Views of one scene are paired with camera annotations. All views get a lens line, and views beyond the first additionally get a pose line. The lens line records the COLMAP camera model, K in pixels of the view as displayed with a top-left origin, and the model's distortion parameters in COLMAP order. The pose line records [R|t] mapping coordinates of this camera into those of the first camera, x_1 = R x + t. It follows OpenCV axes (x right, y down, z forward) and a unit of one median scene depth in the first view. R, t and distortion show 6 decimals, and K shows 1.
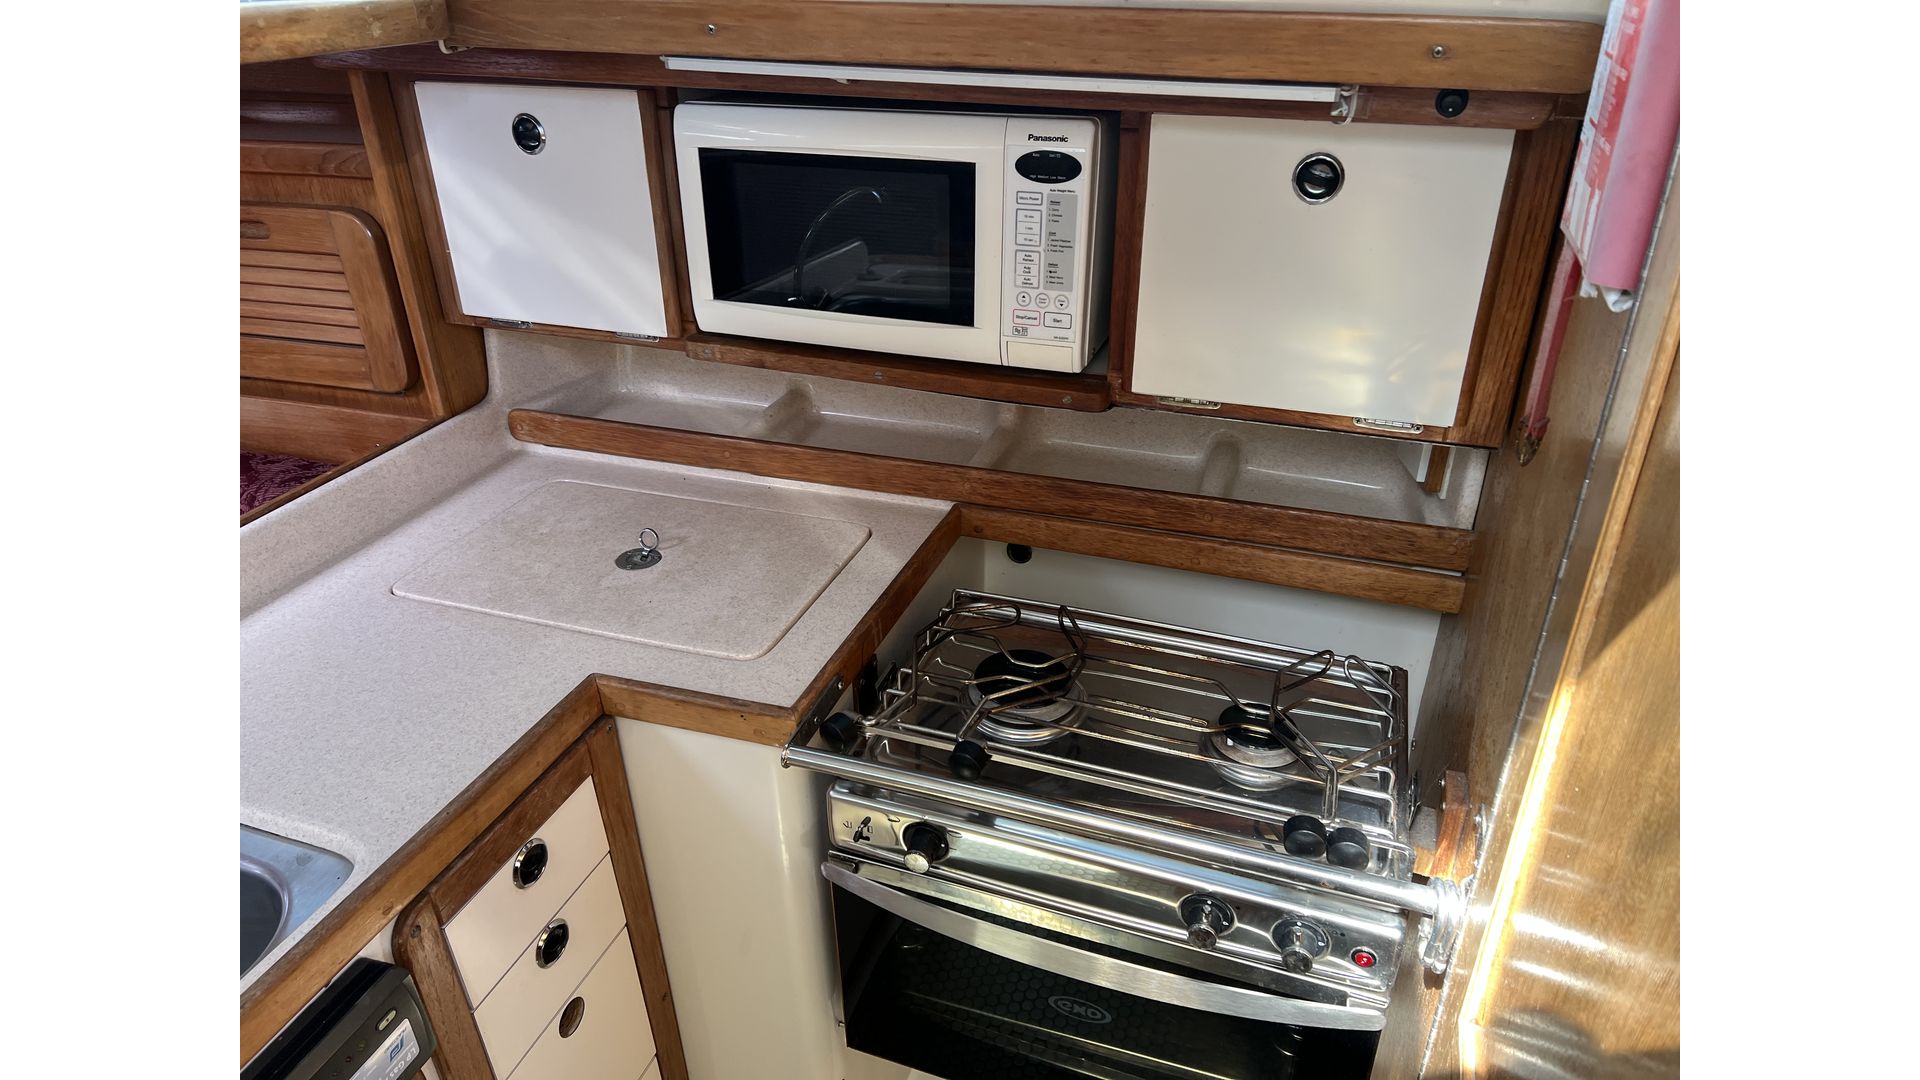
lens RADIAL K [[1079.5, 0, 950.0], [0, 1079.5, 545.4], [0, 0, 1]] dist [0.030490, -0.034071]
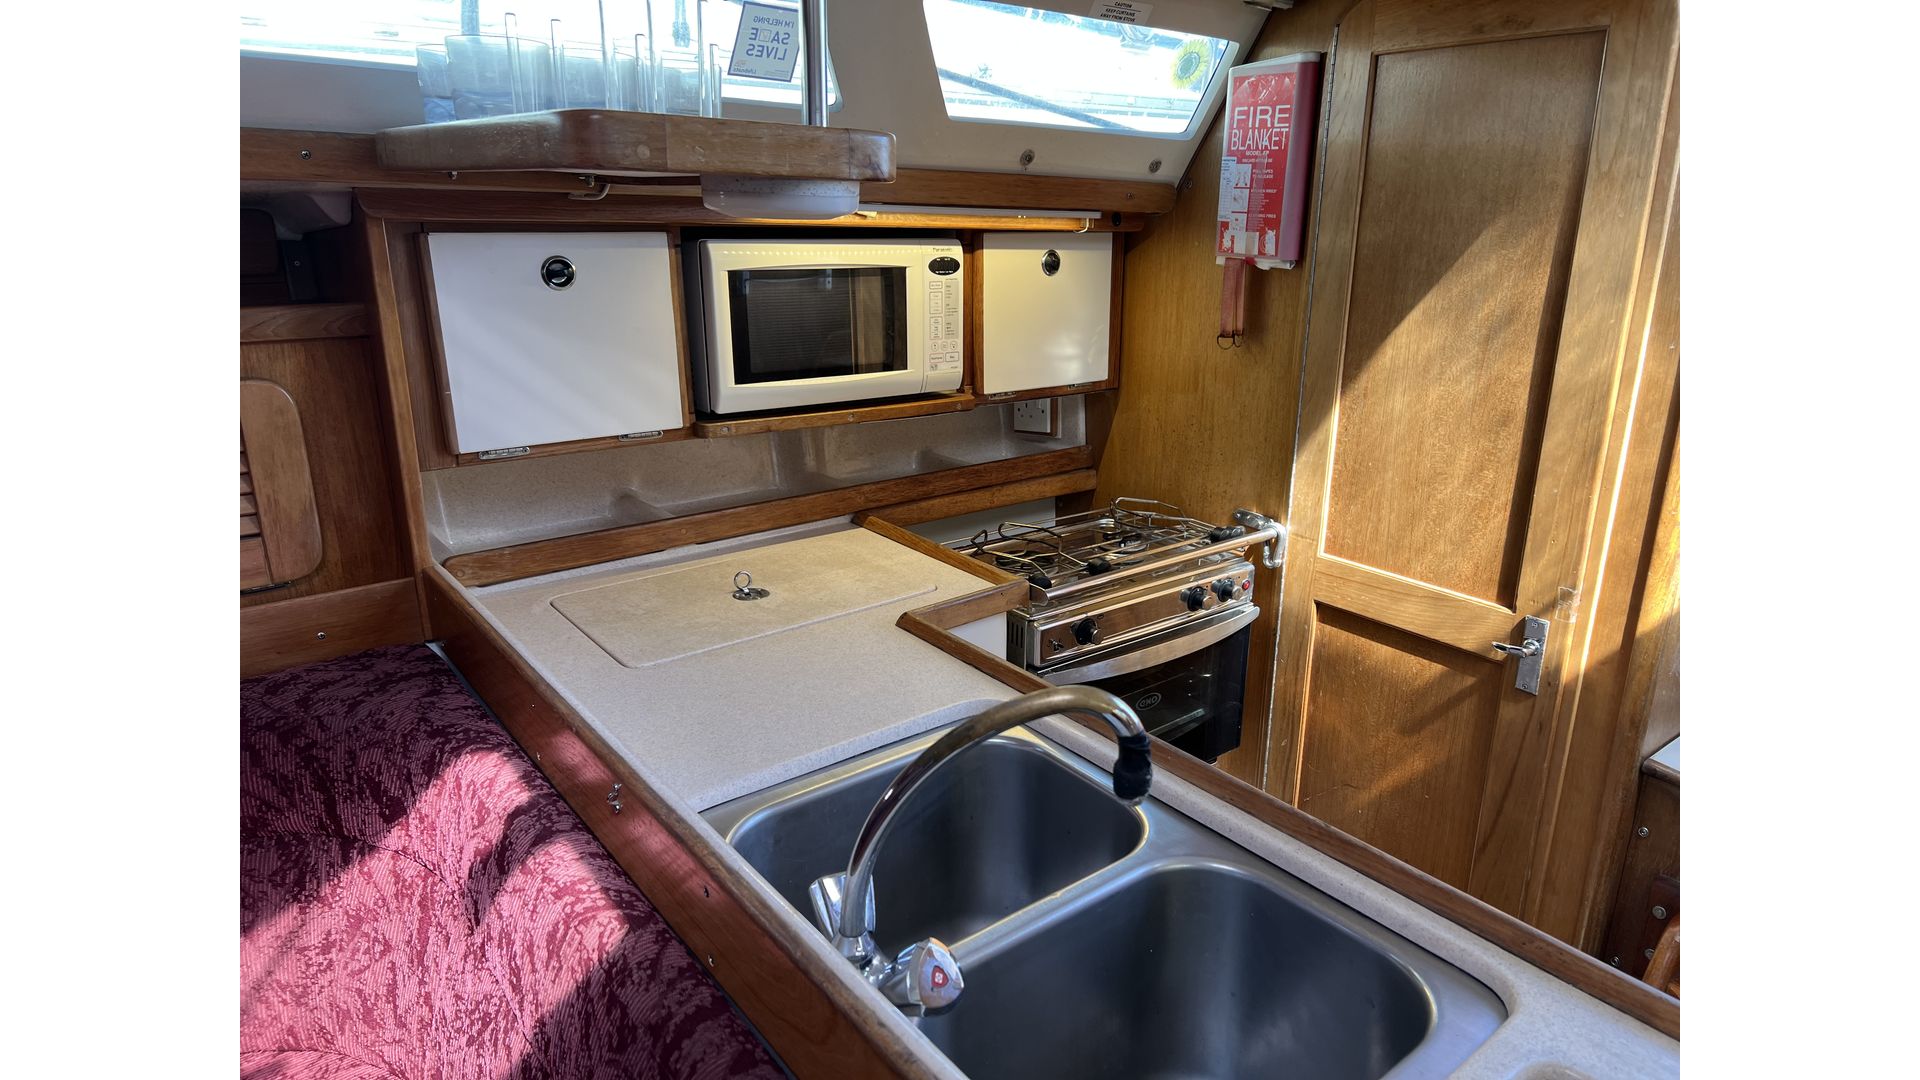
lens RADIAL K [[1079.5, 0, 960.6], [0, 1079.5, 539.7], [0, 0, 1]] dist [0.030490, -0.034071]
pose [[0.540566, -0.227604, 0.809929, -1.220240], [0.394071, 0.919068, -0.004739, 0.059722], [-0.743301, 0.321732, 0.586509, 0.100816]]
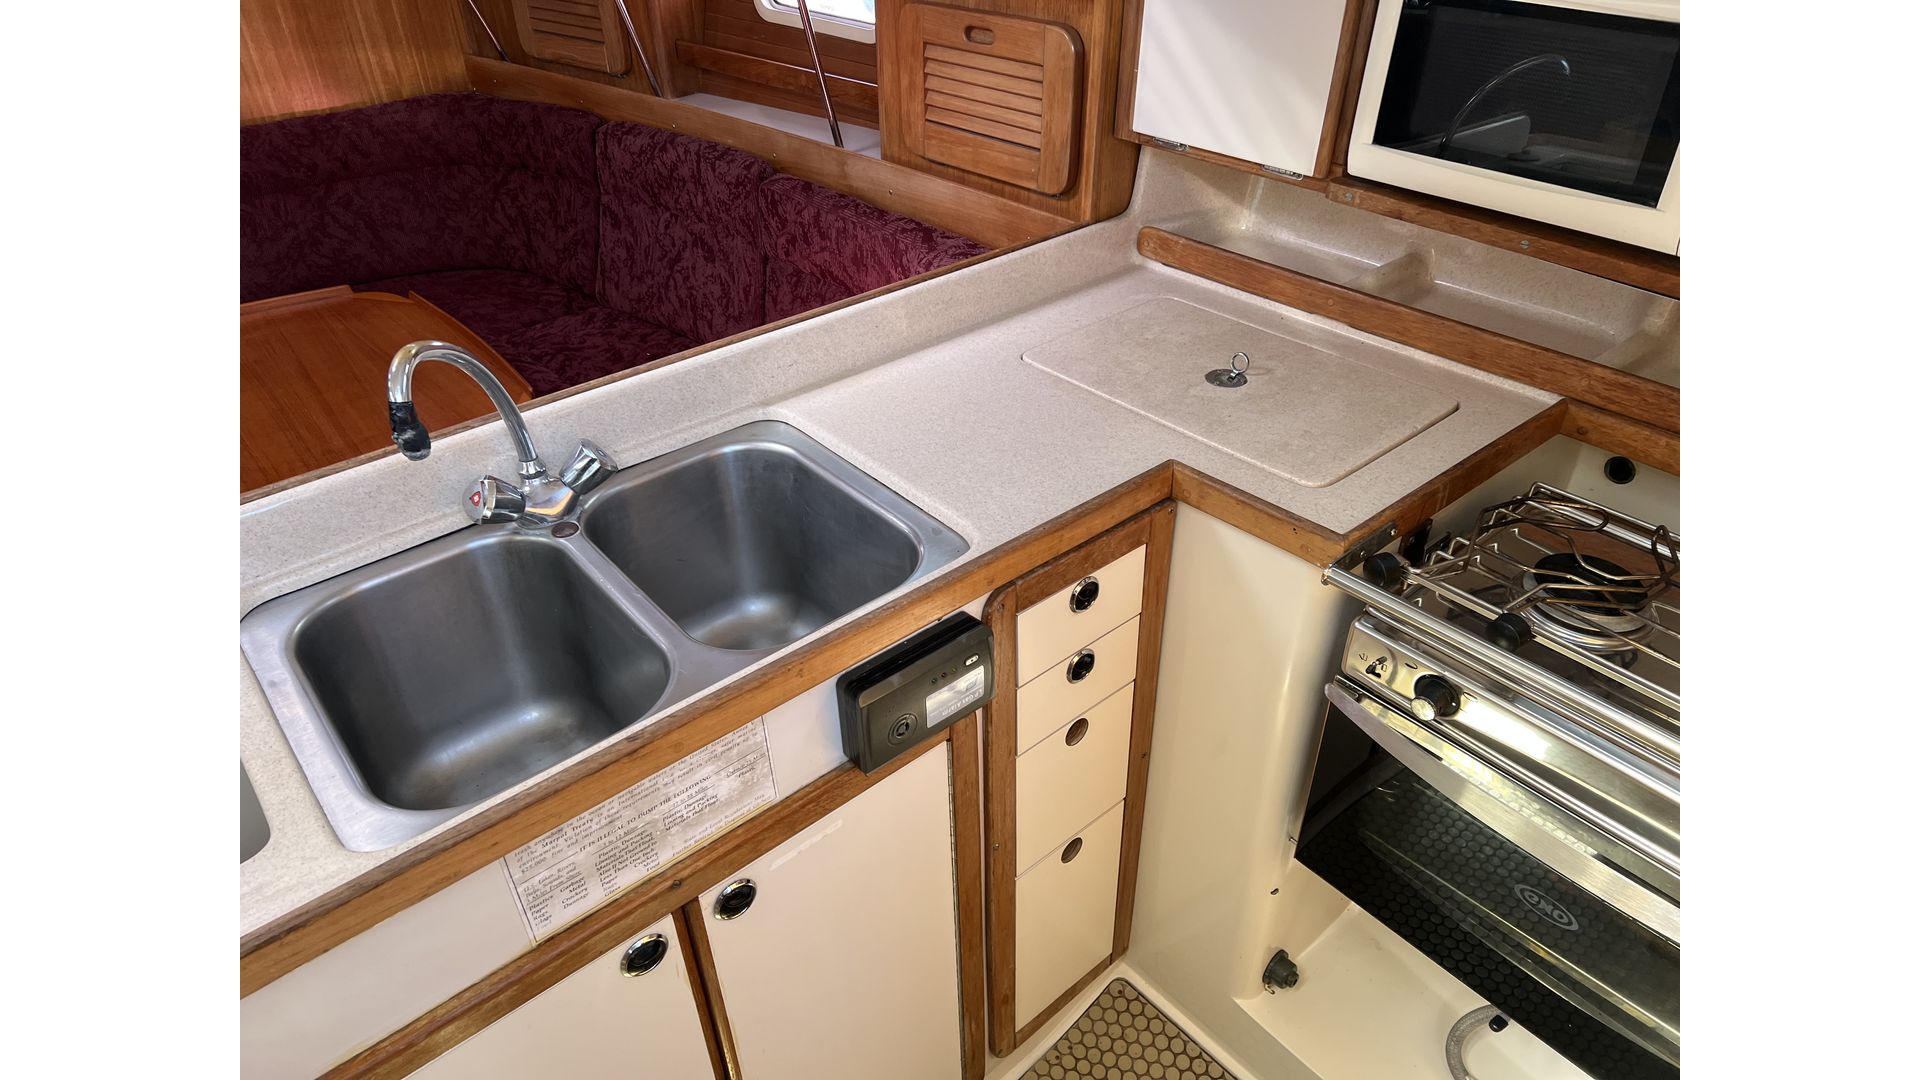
lens RADIAL K [[1079.5, 0, 946.2], [0, 1079.5, 528.9], [0, 0, 1]] dist [0.030490, -0.034071]
pose [[0.856495, 0.286634, -0.429251, -0.019714], [-0.239362, 0.957374, 0.161684, 0.052687], [0.457298, -0.035735, 0.888595, -0.108739]]
